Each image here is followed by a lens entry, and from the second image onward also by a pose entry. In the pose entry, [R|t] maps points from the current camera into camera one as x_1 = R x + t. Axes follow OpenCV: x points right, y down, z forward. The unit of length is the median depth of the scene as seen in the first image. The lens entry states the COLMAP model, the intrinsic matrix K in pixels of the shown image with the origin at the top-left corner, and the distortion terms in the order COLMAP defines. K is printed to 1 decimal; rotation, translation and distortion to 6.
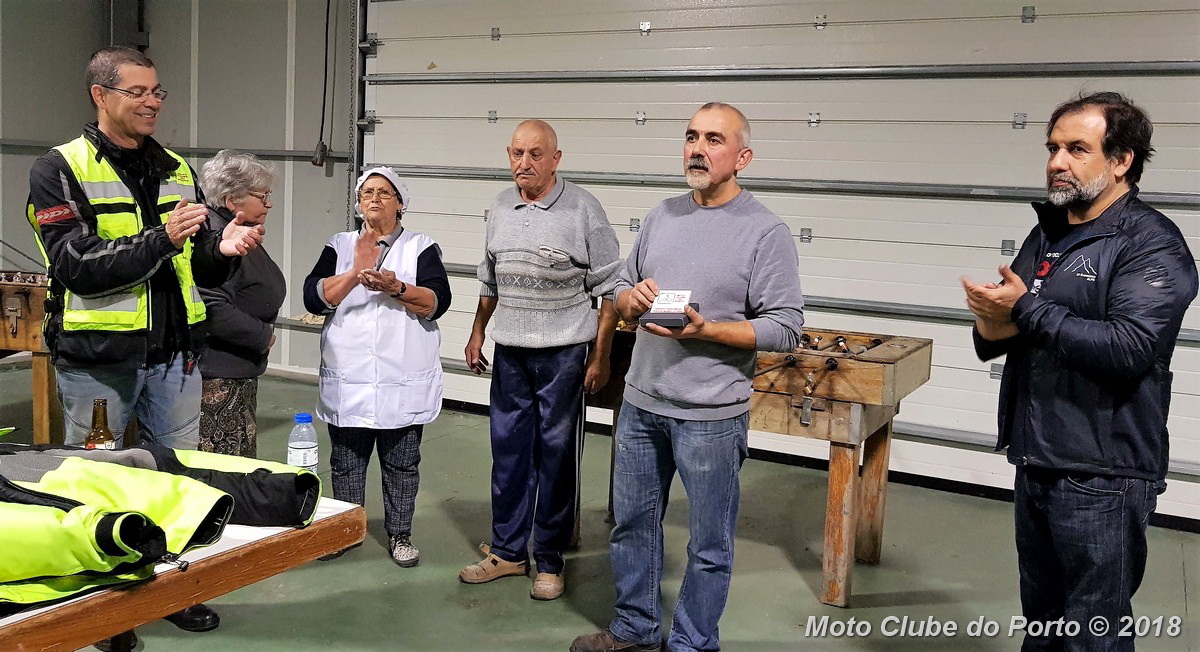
lens RADIAL K [[1019.2, 0, 600.0], [0, 1019.2, 326.0], [0, 0, 1]] dist [-0.236553, 0.711285]
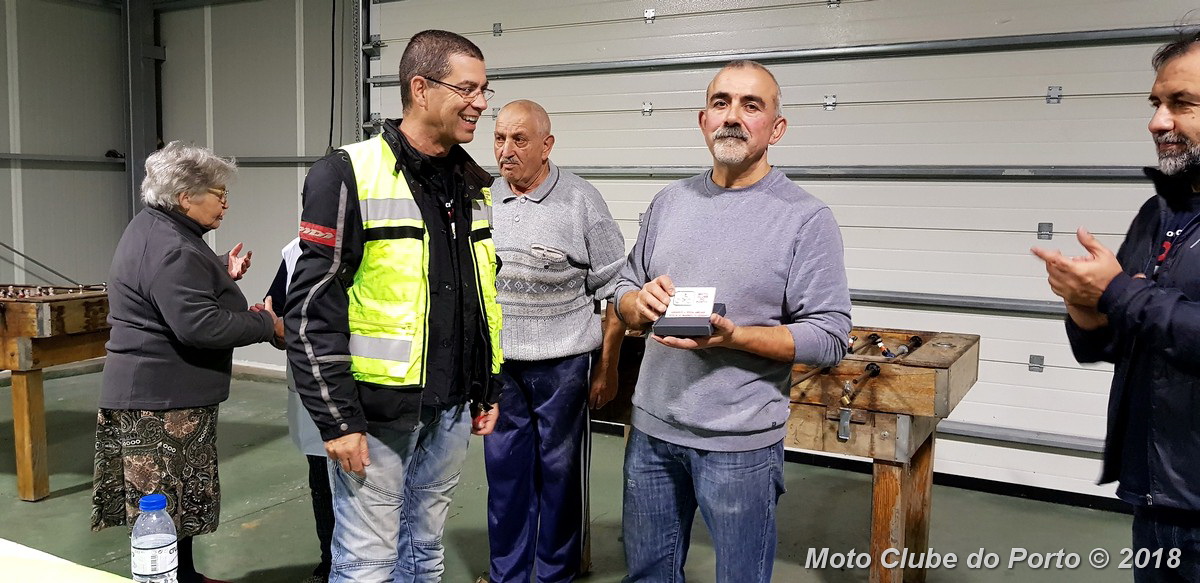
lens RADIAL K [[970.3, 0, 560.9], [0, 970.3, 348.3], [0, 0, 1]] dist [0.005203, 0.000522]
pose [[0.998342, -0.022266, -0.053076, 0.006315], [0.023720, 0.999356, 0.026919, -0.010230], [0.052443, -0.028134, 0.998228, 0.160169]]
